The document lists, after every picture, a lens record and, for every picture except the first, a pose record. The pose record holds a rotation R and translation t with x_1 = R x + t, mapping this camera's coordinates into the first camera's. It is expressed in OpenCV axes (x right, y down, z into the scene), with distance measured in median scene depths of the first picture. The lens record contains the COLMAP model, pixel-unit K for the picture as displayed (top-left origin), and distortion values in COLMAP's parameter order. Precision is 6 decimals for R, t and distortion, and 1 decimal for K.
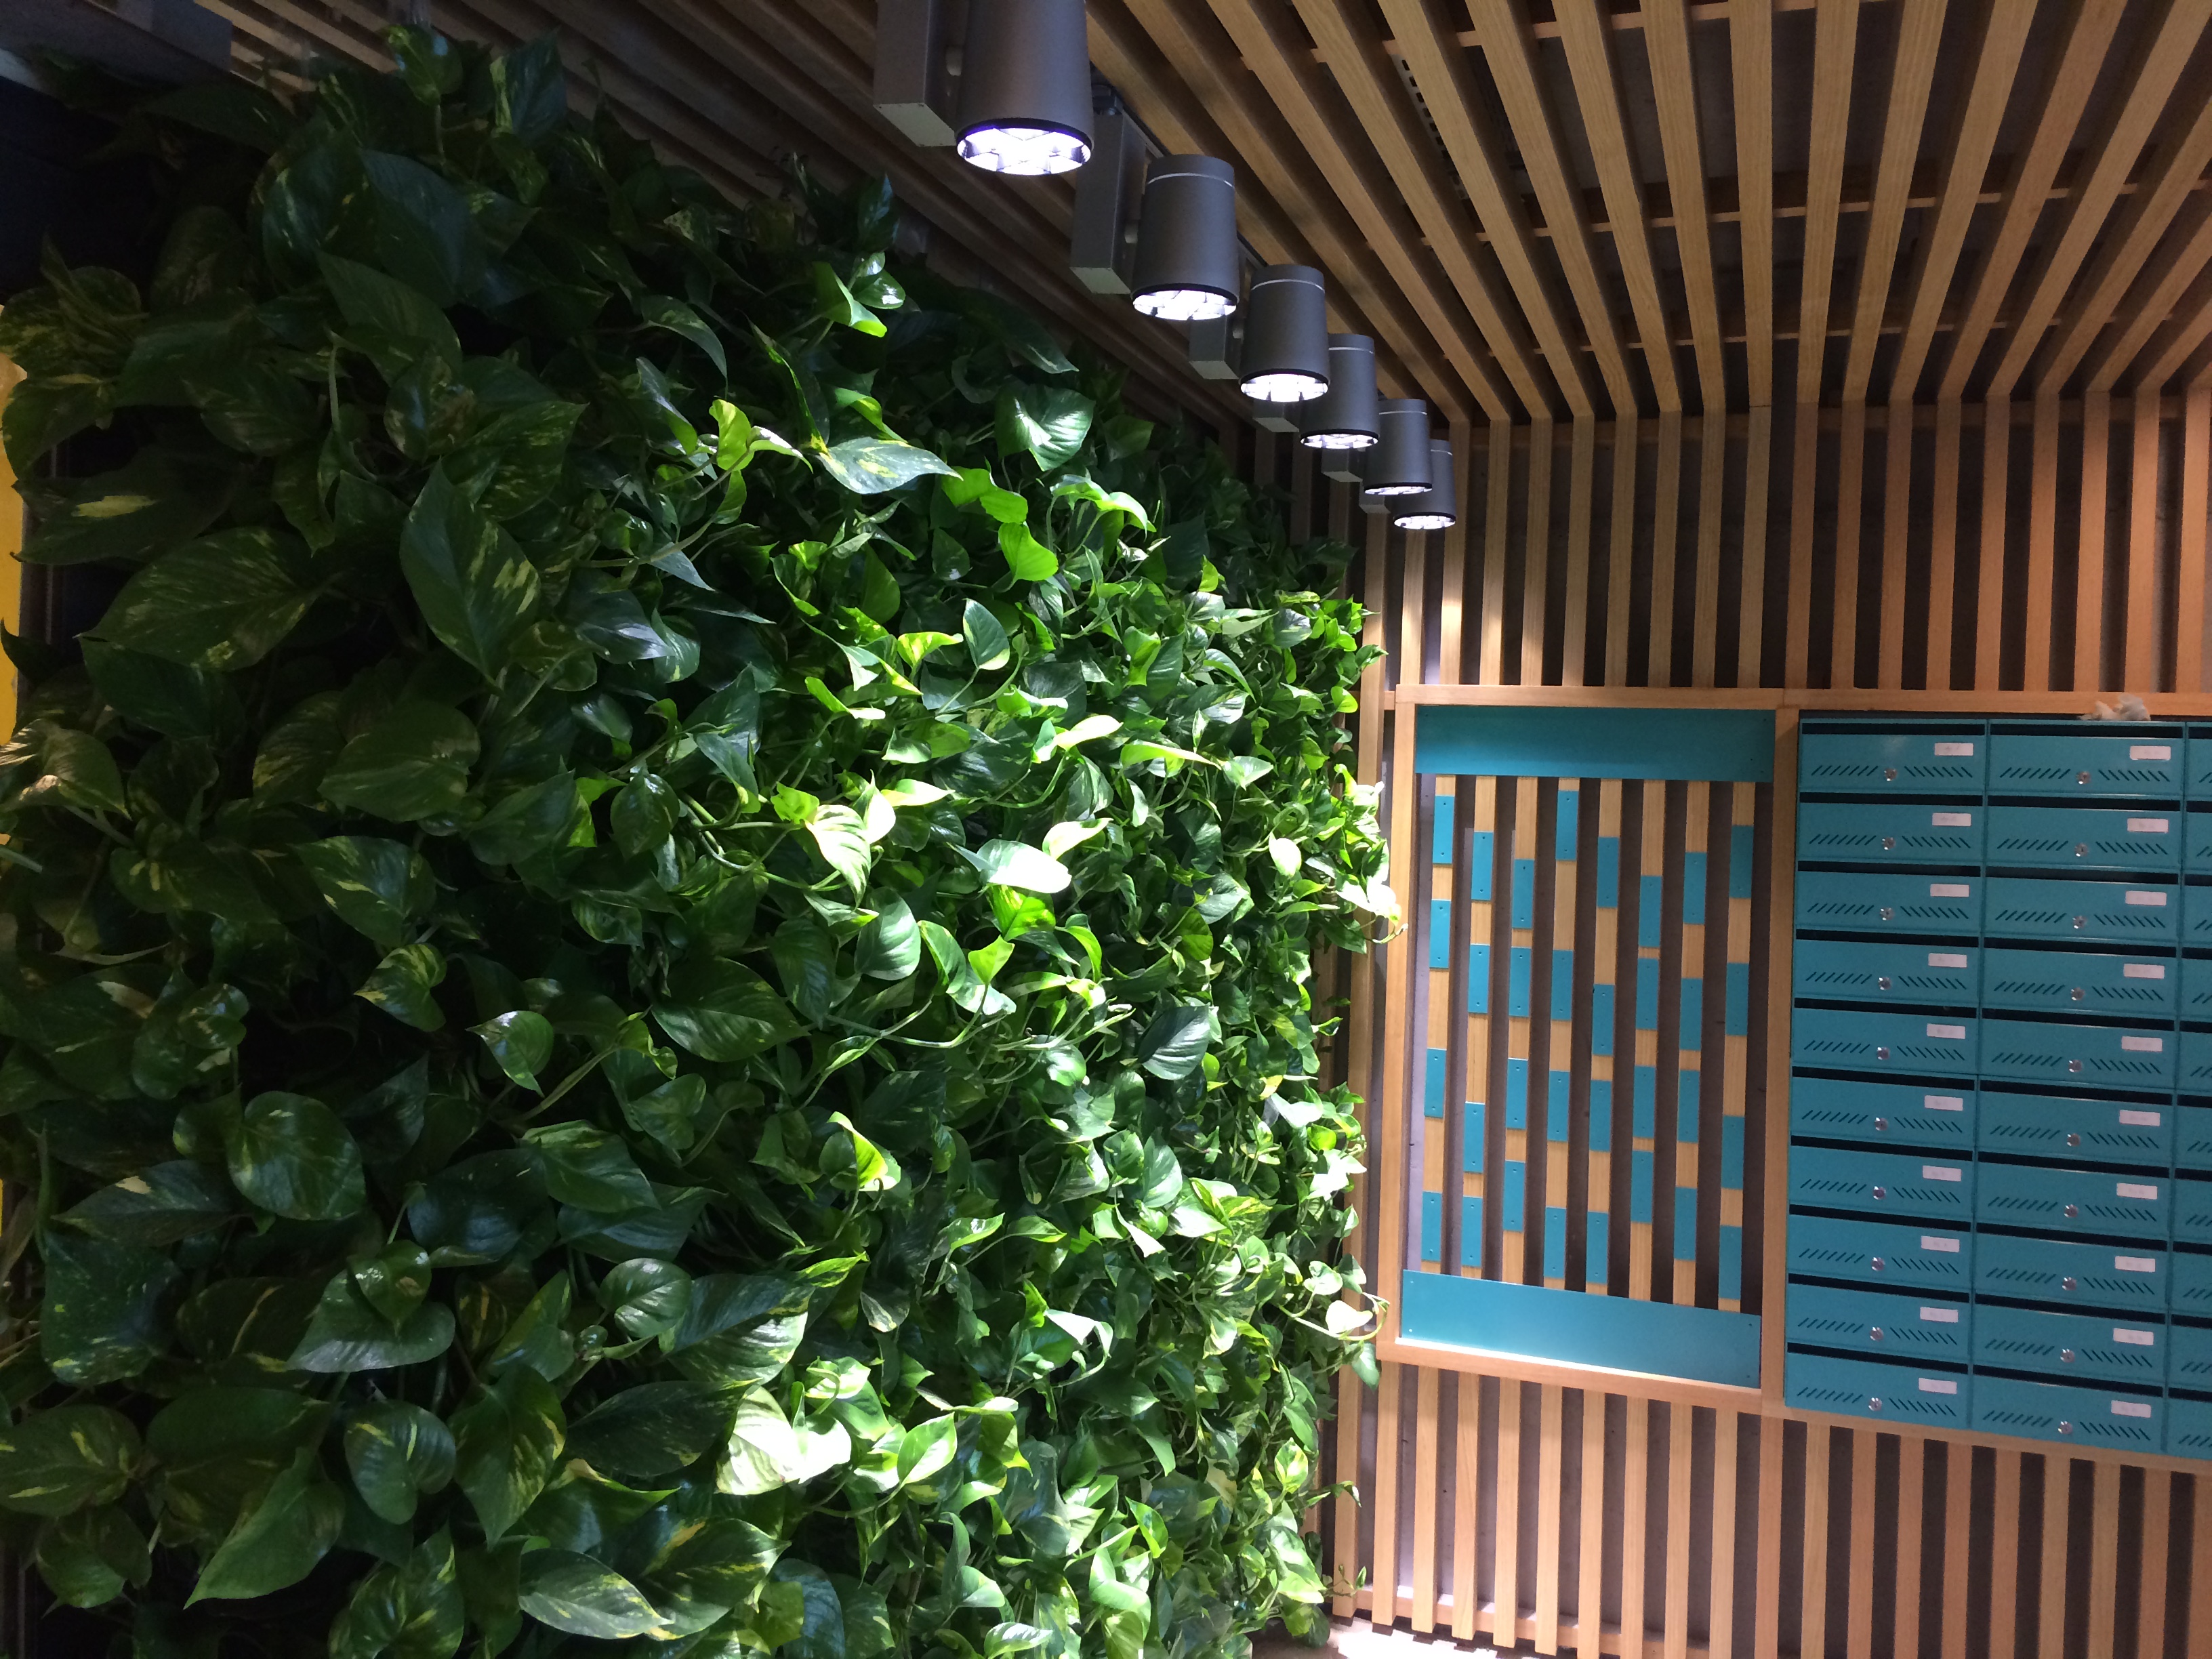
lens RADIAL K [[1863.7, 0, 1115.1], [0, 1863.7, 827.0], [0, 0, 1]] dist [0.131096, -0.198872]
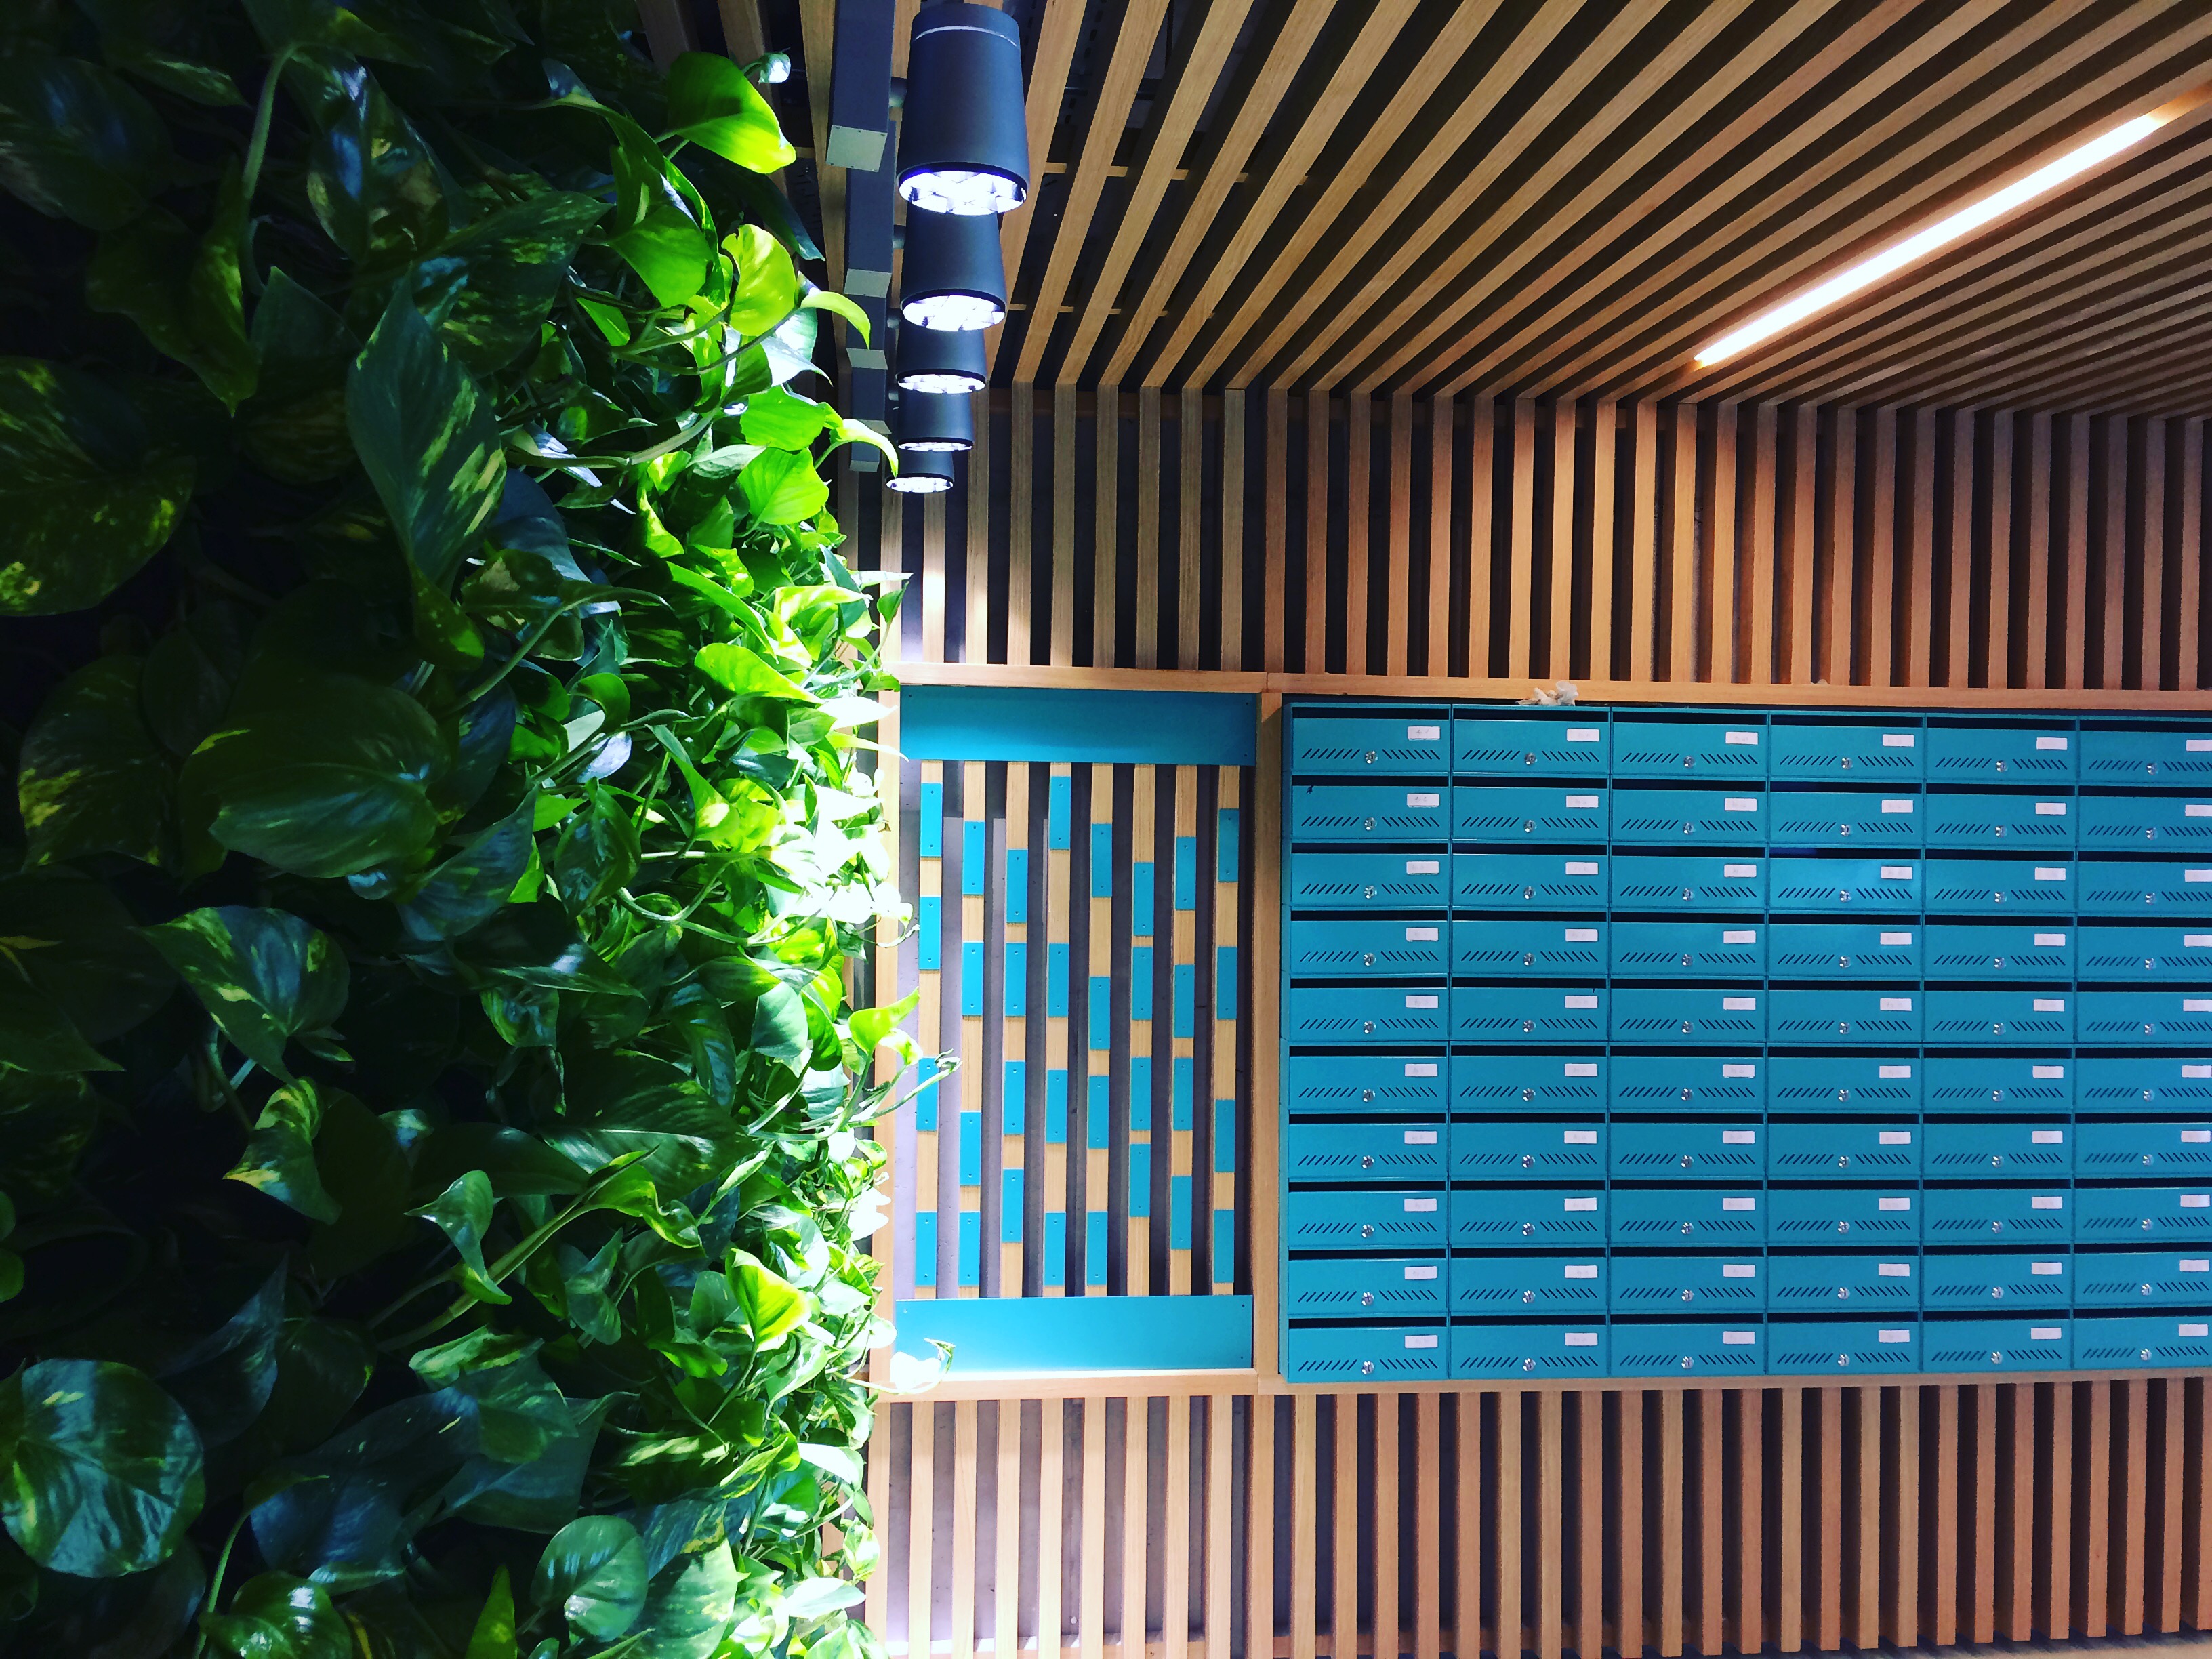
lens RADIAL K [[1864.8, 0, 1111.3], [0, 1864.8, 827.8], [0, 0, 1]] dist [0.132955, -0.201865]
pose [[0.896925, -0.025926, 0.441422, -0.216418], [0.020378, 0.999643, 0.017305, -0.012415], [-0.441713, -0.006526, 0.897133, 0.186992]]
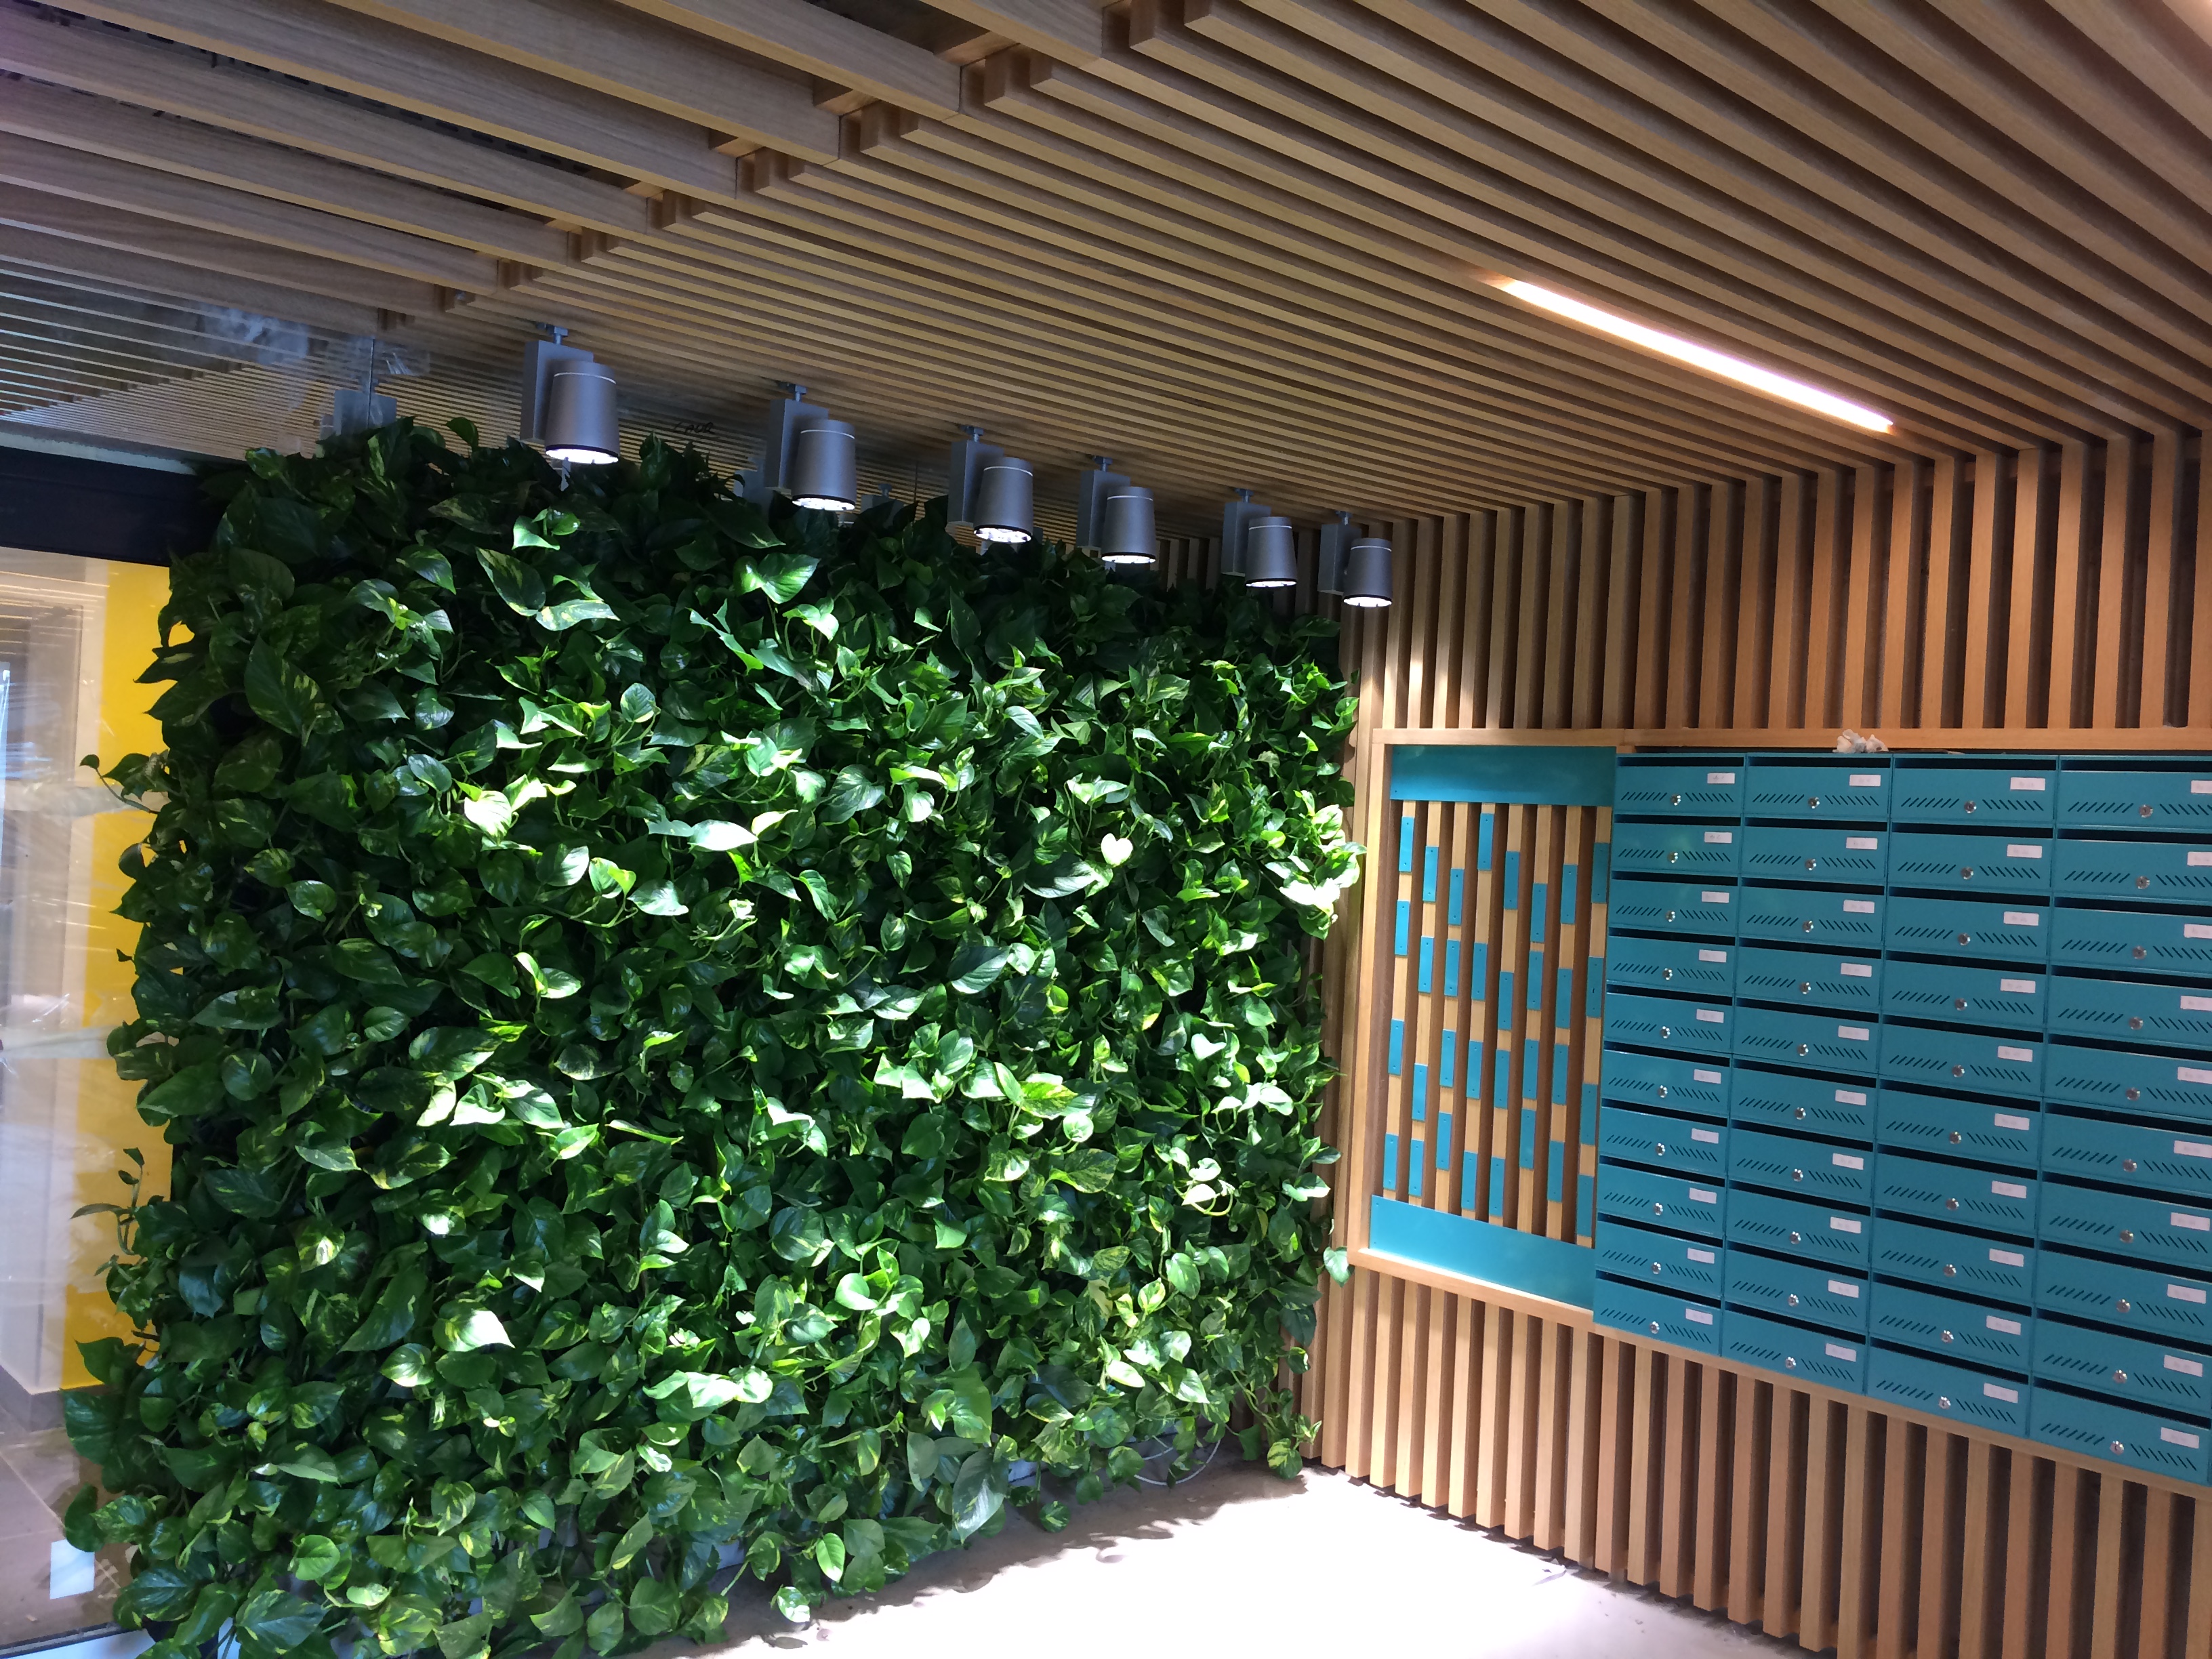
lens RADIAL K [[1863.7, 0, 1115.1], [0, 1863.7, 827.0], [0, 0, 1]] dist [0.131096, -0.198872]
pose [[0.883770, 0.012565, -0.467753, 0.834394], [-0.026177, 0.999402, -0.022612, 0.032942], [0.467189, 0.032228, 0.883570, -0.276766]]
